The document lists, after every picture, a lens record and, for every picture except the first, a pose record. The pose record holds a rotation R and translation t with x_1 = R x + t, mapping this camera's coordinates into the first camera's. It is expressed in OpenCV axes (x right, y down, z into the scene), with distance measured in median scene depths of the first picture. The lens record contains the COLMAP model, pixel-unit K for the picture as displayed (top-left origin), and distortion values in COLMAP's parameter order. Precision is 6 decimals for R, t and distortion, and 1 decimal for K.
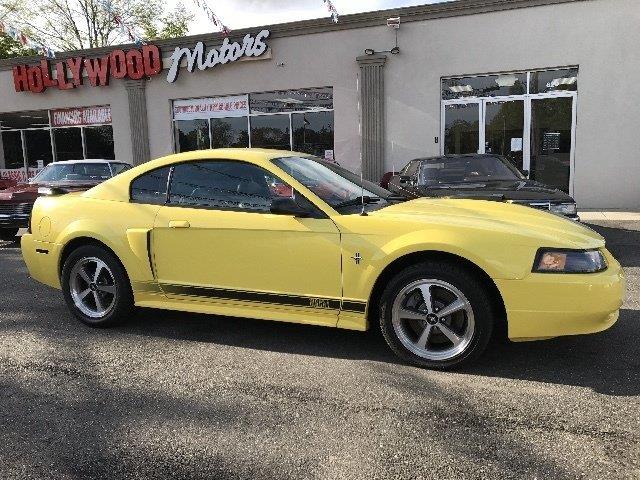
lens RADIAL K [[526.8, 0, 320.0], [0, 526.8, 240.0], [0, 0, 1]] dist [0.011346, -0.012295]
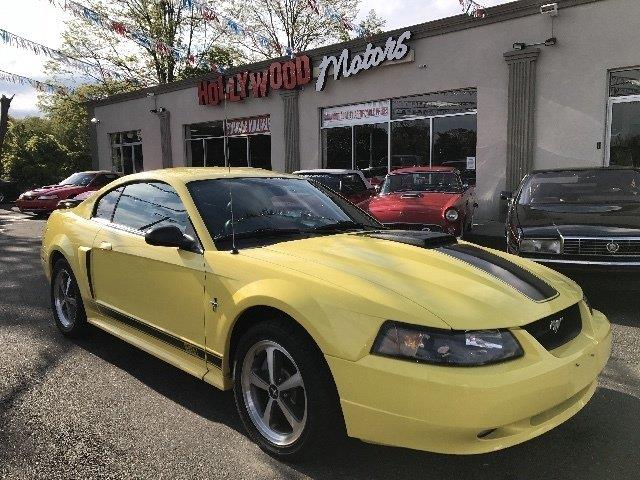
lens RADIAL K [[526.8, 0, 320.0], [0, 526.8, 240.0], [0, 0, 1]] dist [0.011346, -0.012295]
pose [[0.921151, 0.062046, -0.384229, 0.253954], [-0.063632, 0.997936, 0.008597, -0.040085], [0.383969, 0.016530, 0.923198, 0.129023]]
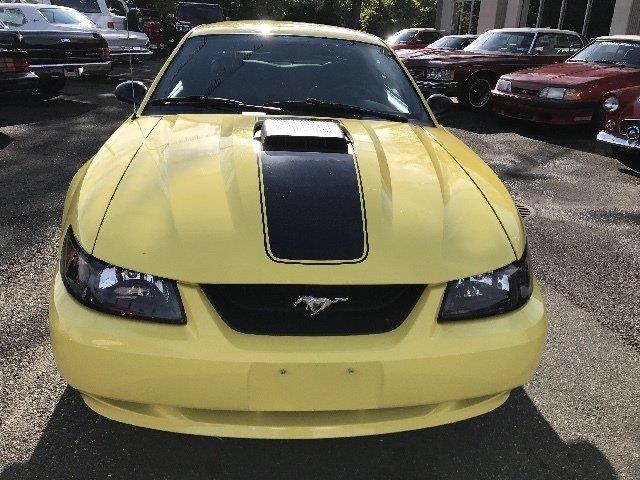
lens RADIAL K [[526.8, 0, 320.0], [0, 526.8, 240.0], [0, 0, 1]] dist [0.011346, -0.012295]
pose [[0.463200, 0.363278, -0.808378, 0.431888], [-0.162009, 0.931468, 0.325762, -0.086499], [0.871320, -0.019929, 0.490310, 0.404912]]
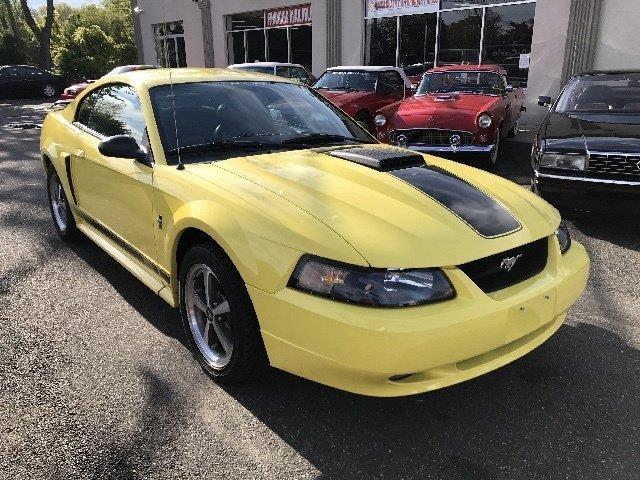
lens RADIAL K [[526.8, 0, 320.0], [0, 526.8, 240.0], [0, 0, 1]] dist [0.011346, -0.012295]
pose [[0.872107, 0.172399, -0.457938, 0.308880], [-0.085048, 0.975038, 0.205104, -0.058339], [0.481867, -0.139926, 0.865000, 0.188326]]
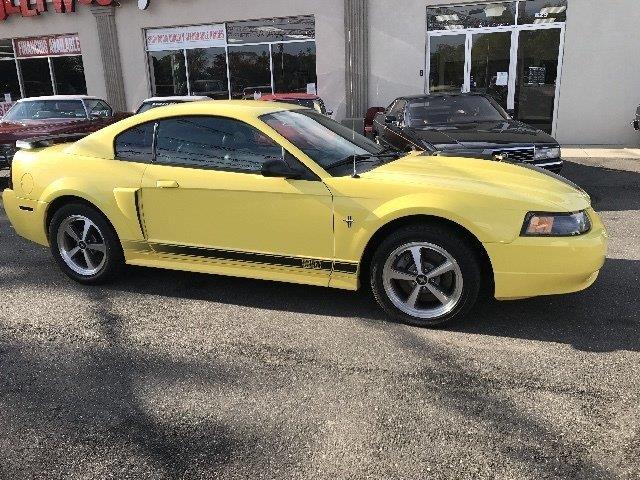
lens RADIAL K [[526.8, 0, 320.0], [0, 526.8, 240.0], [0, 0, 1]] dist [0.011346, -0.012295]
pose [[0.999251, -0.012274, 0.036687, -0.010427], [0.007226, 0.990864, 0.134670, -0.030323], [-0.038005, -0.134304, 0.990211, -0.001211]]
